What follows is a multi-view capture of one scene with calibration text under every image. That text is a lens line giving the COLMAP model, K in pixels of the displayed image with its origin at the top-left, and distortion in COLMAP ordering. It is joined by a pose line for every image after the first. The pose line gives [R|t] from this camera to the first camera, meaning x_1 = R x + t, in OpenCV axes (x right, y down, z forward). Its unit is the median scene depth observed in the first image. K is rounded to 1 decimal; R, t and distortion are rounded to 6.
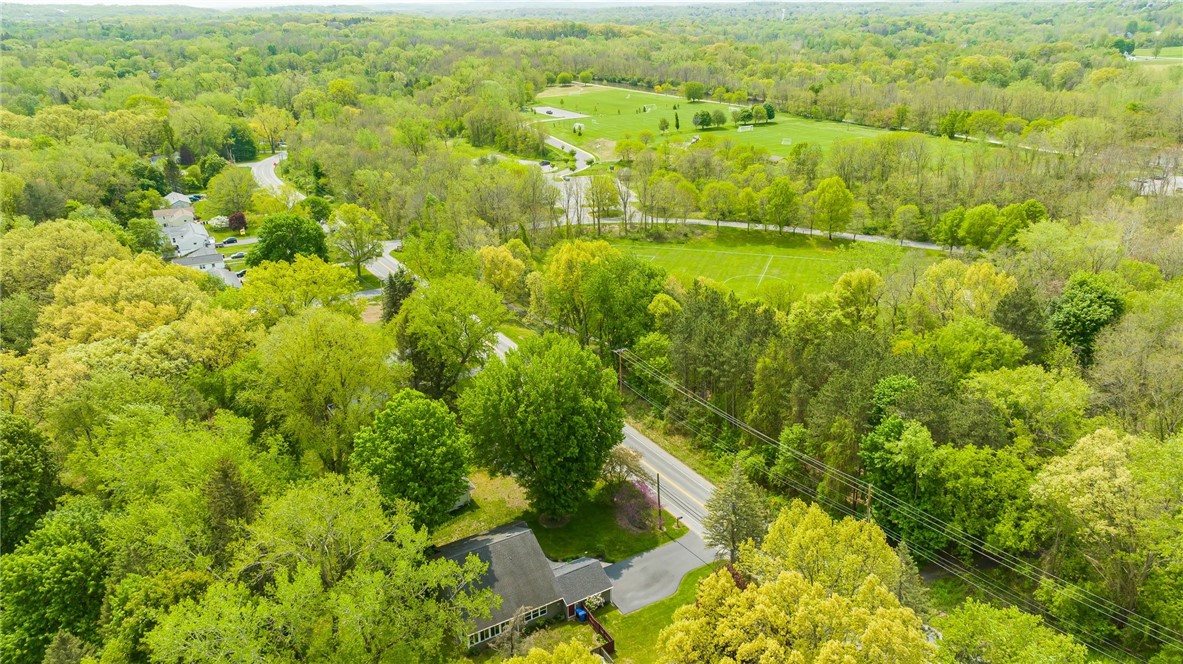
lens RADIAL K [[834.9, 0, 588.4], [0, 834.9, 328.1], [0, 0, 1]] dist [0.031610, 0.012431]
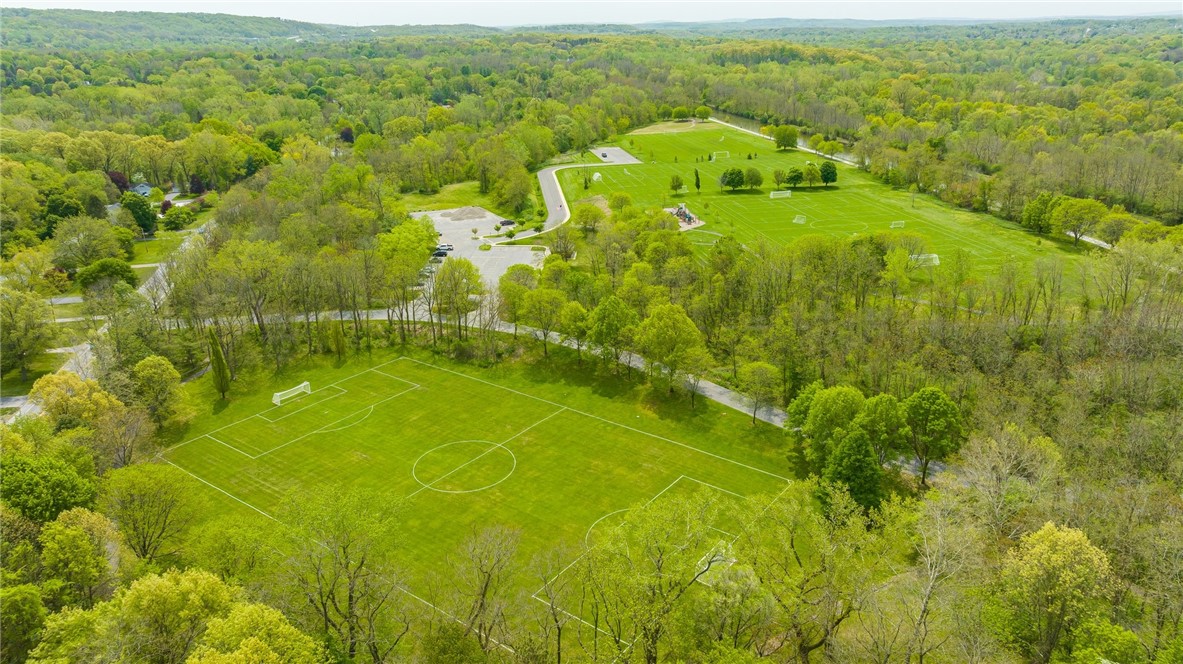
lens RADIAL K [[834.9, 0, 590.3], [0, 834.9, 334.9], [0, 0, 1]] dist [0.031610, 0.012431]
pose [[0.949587, 0.114247, -0.291946, 0.256868], [-0.117627, 0.993040, 0.006009, -0.090495], [0.290601, 0.028635, 0.956416, 0.203302]]
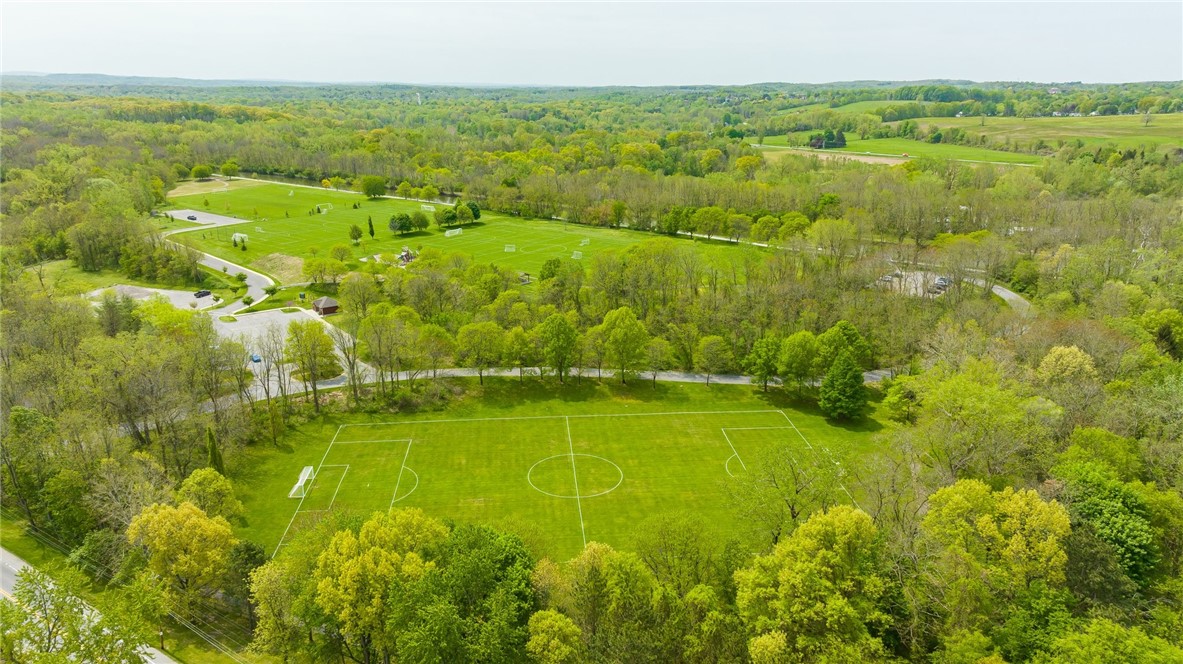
lens RADIAL K [[834.9, 0, 586.0], [0, 834.9, 328.2], [0, 0, 1]] dist [0.031610, 0.012431]
pose [[0.915534, -0.094742, 0.390925, -0.031865], [0.128872, 0.989724, -0.061951, -0.069203], [-0.381039, 0.107097, 0.918335, 0.168594]]
